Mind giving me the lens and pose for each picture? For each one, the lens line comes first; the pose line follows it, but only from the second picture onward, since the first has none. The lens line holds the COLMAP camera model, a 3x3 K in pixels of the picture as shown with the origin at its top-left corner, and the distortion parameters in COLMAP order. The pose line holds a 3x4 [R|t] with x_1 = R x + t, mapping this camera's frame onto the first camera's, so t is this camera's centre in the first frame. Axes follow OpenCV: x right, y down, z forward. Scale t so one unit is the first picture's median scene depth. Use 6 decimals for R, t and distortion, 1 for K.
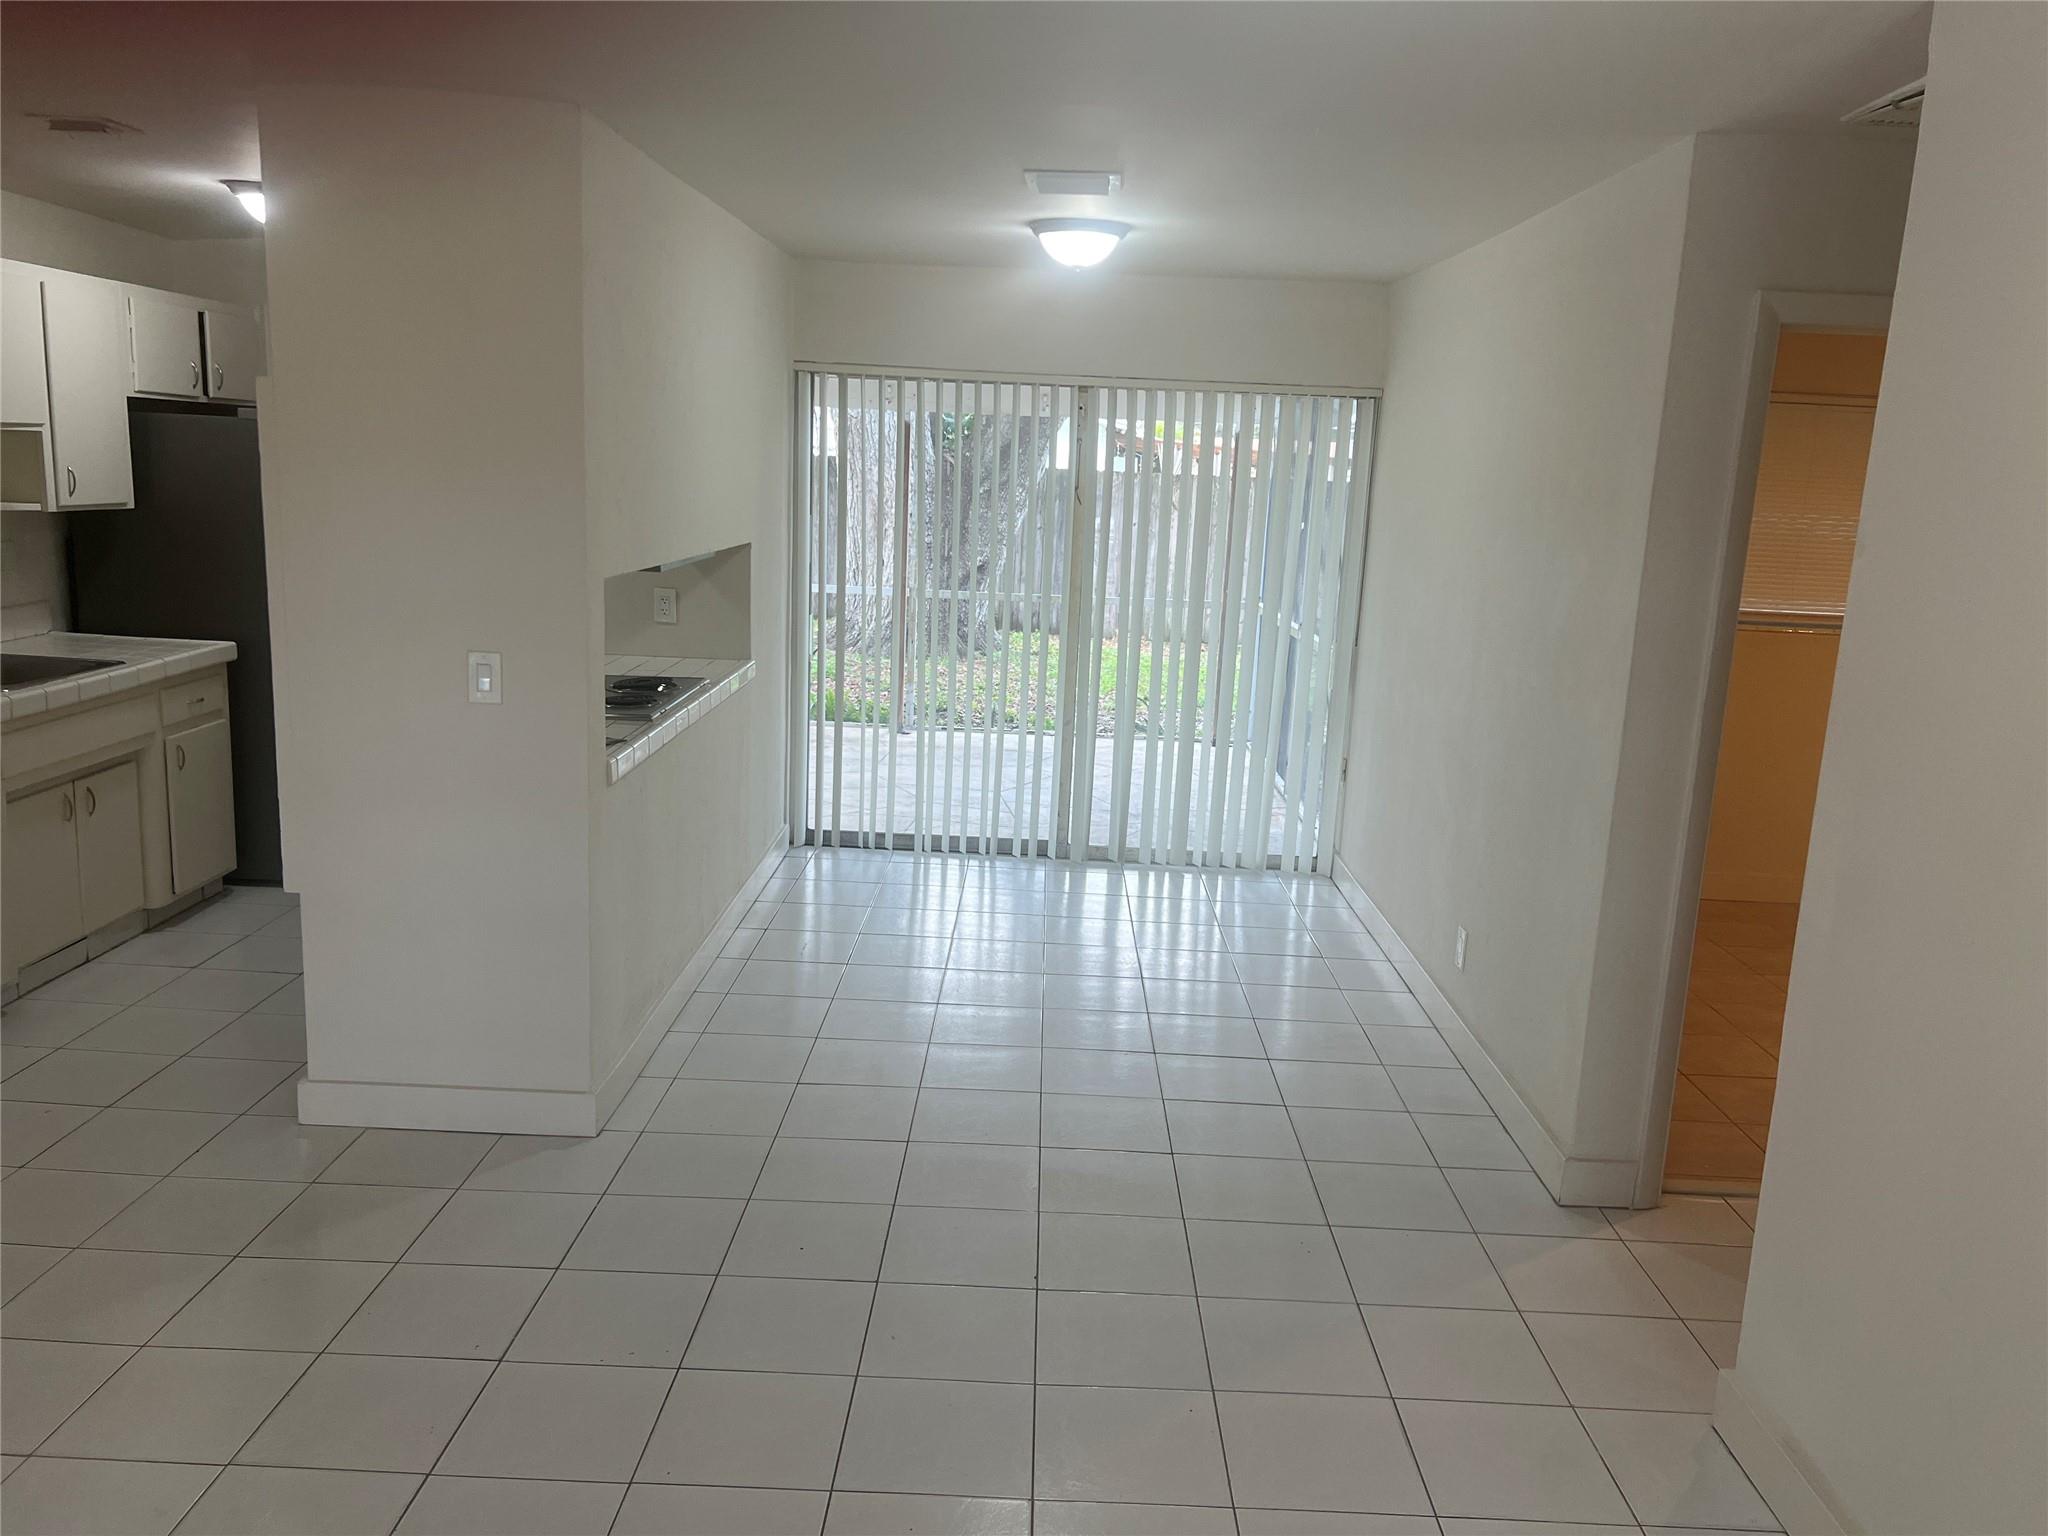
lens RADIAL K [[1537.6, 0, 1039.7], [0, 1537.6, 776.5], [0, 0, 1]] dist [0.062584, -0.070809]
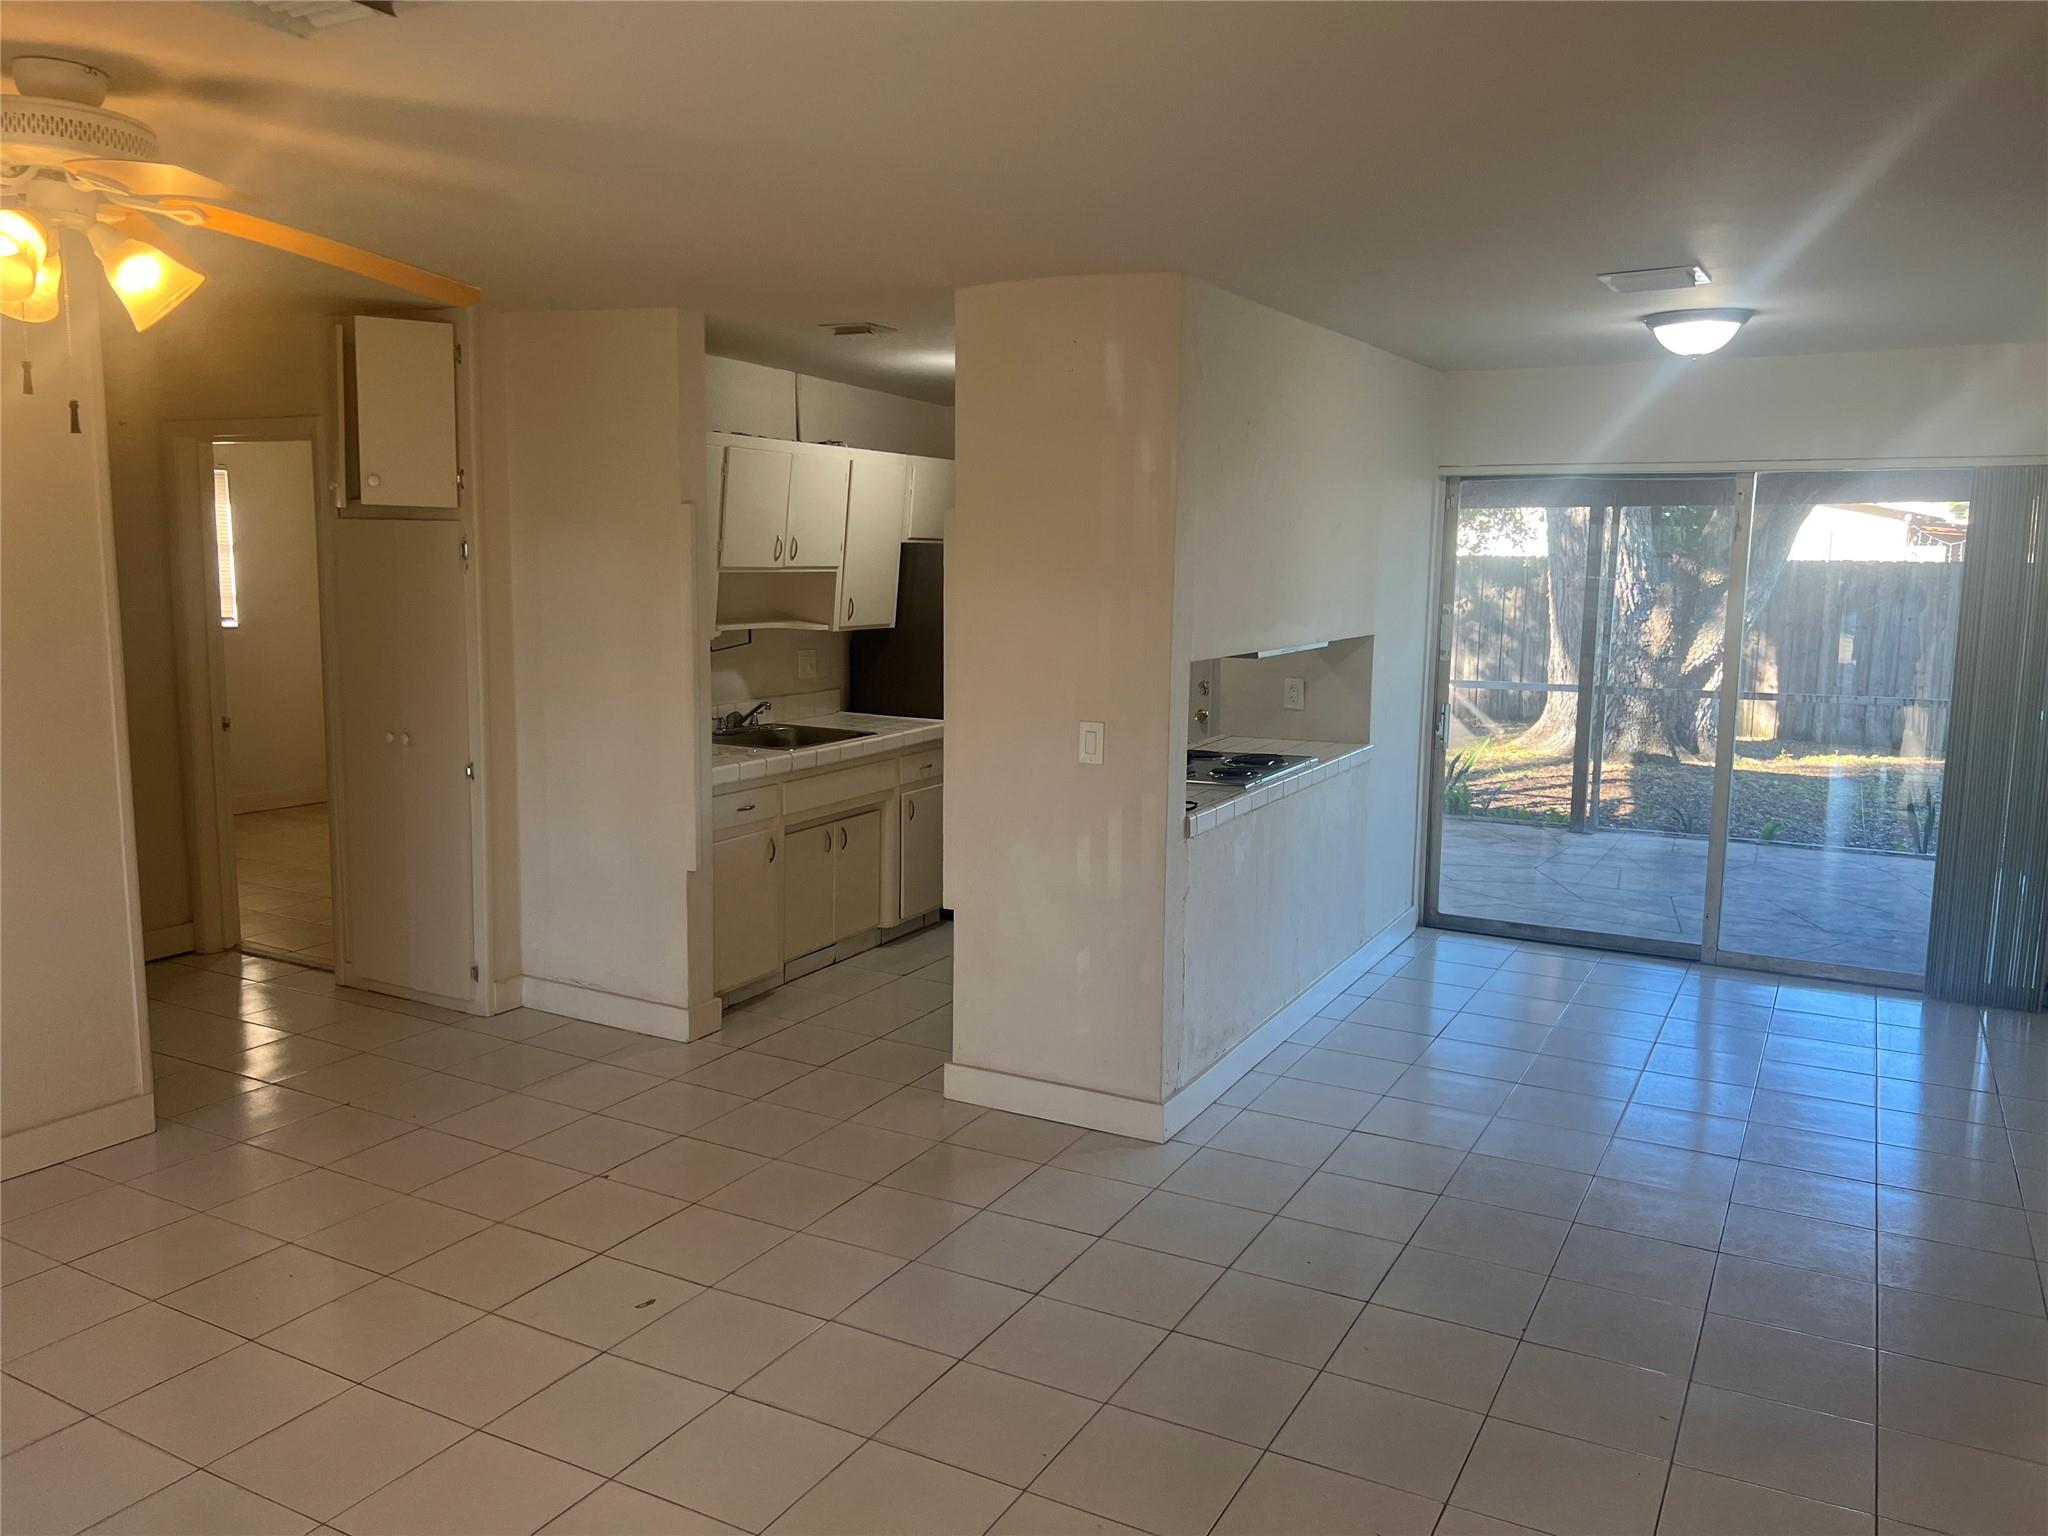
lens RADIAL K [[1537.6, 0, 1026.5], [0, 1537.6, 775.1], [0, 0, 1]] dist [0.062584, -0.070809]
pose [[0.882711, 0.031054, -0.468888, 0.113851], [-0.063819, 0.996492, -0.054145, 0.020583], [0.465562, 0.077718, 0.881596, -0.059416]]
